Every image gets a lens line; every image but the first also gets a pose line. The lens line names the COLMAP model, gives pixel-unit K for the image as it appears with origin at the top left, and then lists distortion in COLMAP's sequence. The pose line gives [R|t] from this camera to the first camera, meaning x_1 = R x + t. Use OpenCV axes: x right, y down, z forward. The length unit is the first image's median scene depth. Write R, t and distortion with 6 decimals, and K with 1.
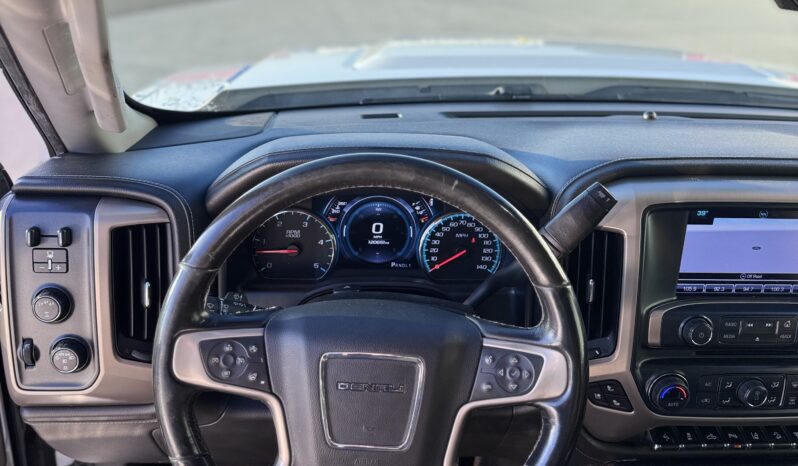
lens RADIAL K [[752.3, 0, 399.0], [0, 752.3, 233.0], [0, 0, 1]] dist [0.209819, -0.466516]
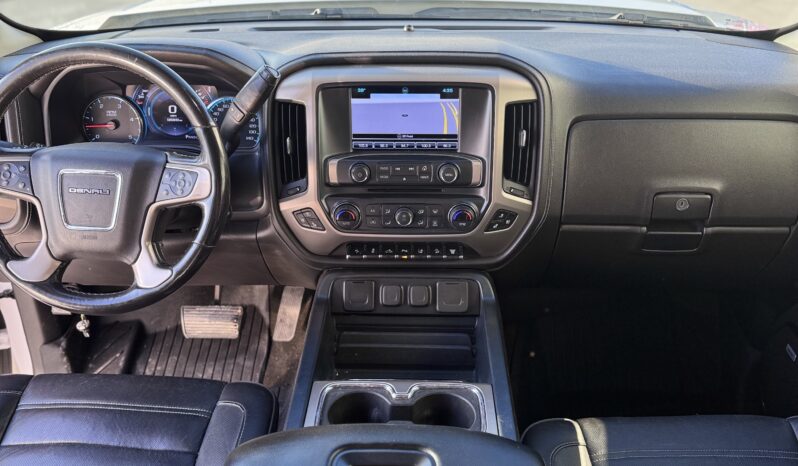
lens RADIAL K [[752.3, 0, 399.0], [0, 752.3, 233.0], [0, 0, 1]] dist [0.209819, -0.466516]
pose [[0.994707, 0.003325, -0.102700, 0.593122], [0.003715, 0.997659, 0.068287, 0.140471], [0.102687, -0.068307, 0.992366, -0.411398]]
